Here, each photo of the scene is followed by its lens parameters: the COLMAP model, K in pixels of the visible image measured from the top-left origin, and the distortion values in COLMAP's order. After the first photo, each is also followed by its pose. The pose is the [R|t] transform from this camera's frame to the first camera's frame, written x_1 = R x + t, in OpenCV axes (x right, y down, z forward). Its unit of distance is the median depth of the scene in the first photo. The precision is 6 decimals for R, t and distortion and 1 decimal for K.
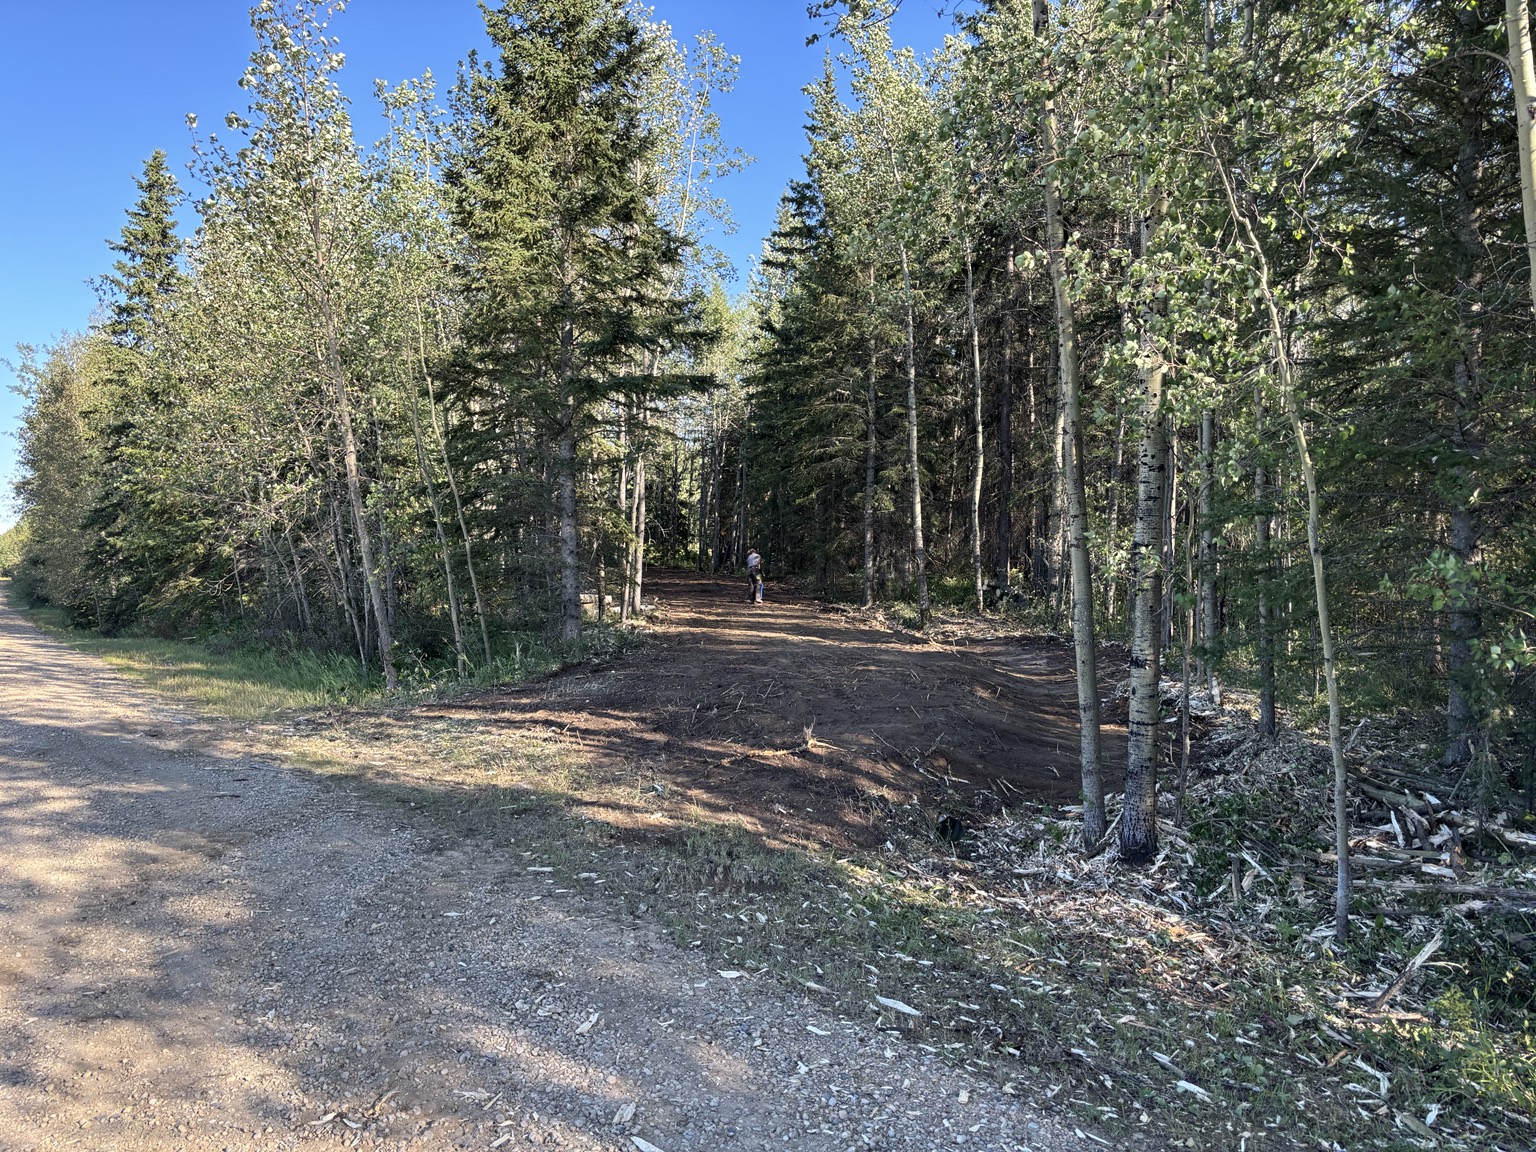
lens RADIAL K [[1077.0, 0, 768.0], [0, 1077.0, 576.0], [0, 0, 1]] dist [0.021026, -0.052448]
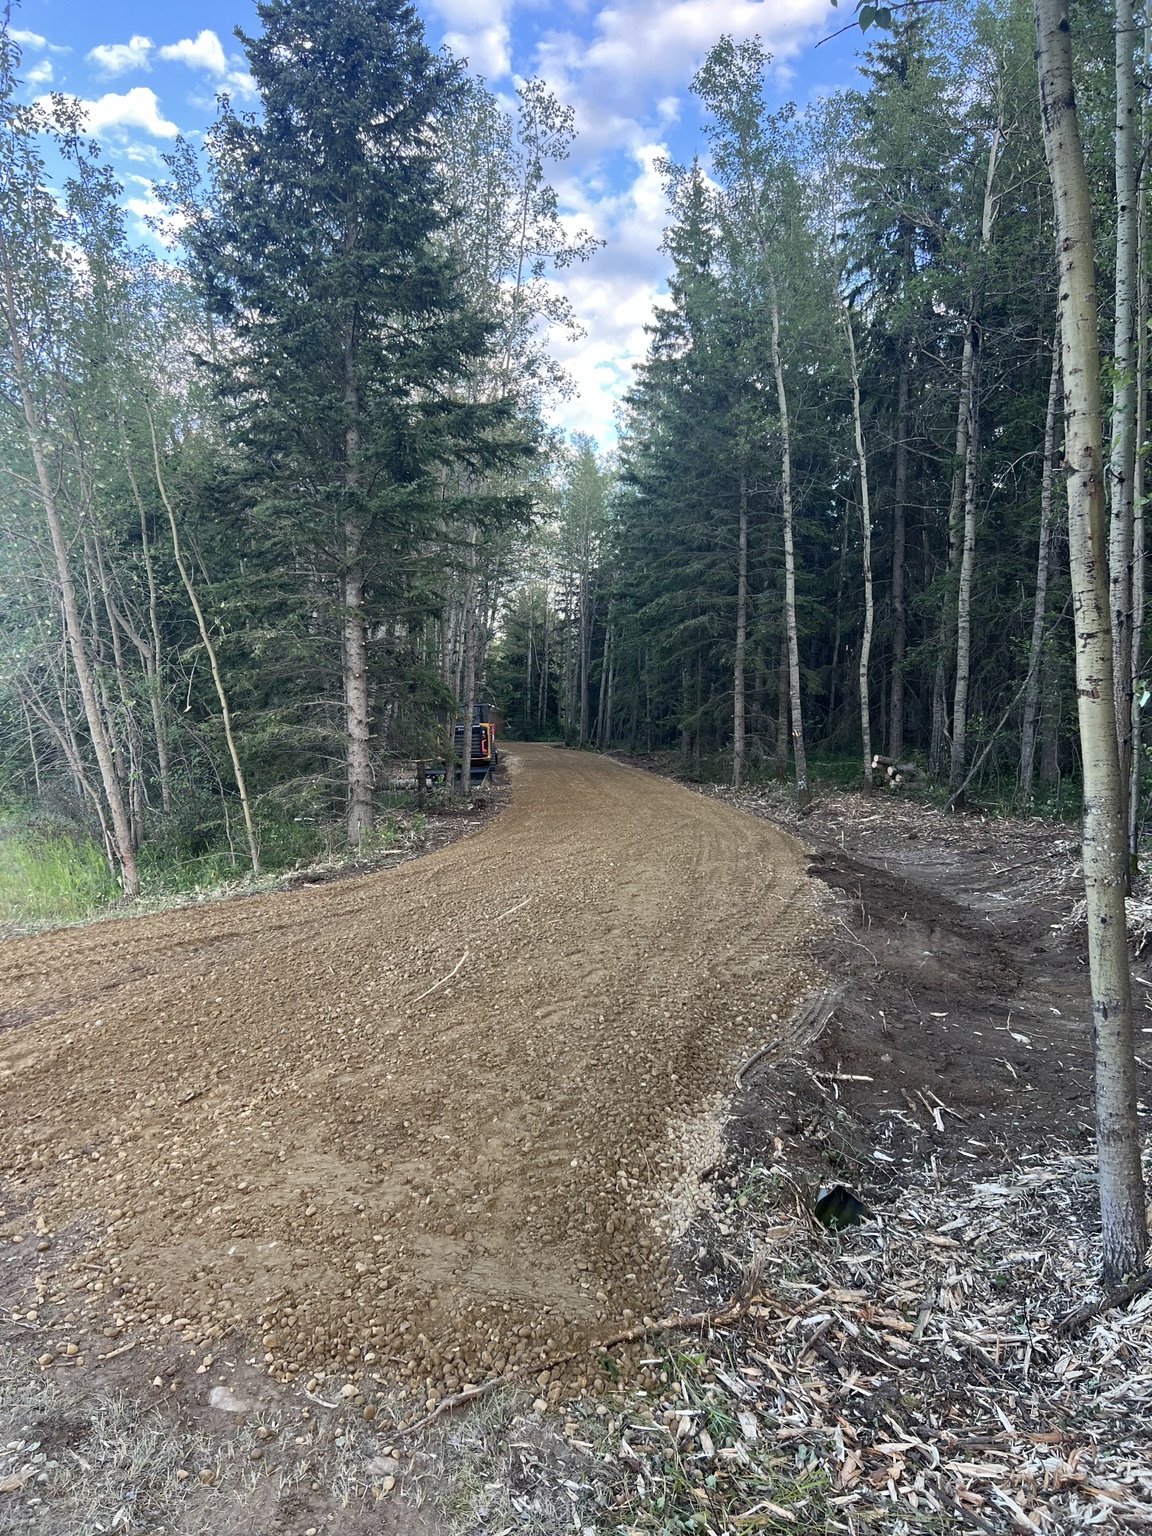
lens RADIAL K [[1077.0, 0, 576.0], [0, 1077.0, 768.0], [0, 0, 1]] dist [0.021026, -0.052448]
pose [[0.997813, 0.001253, -0.066085, 0.020278], [-0.000215, 0.999876, 0.015717, -0.000226], [0.066096, -0.015668, 0.997690, 0.125264]]
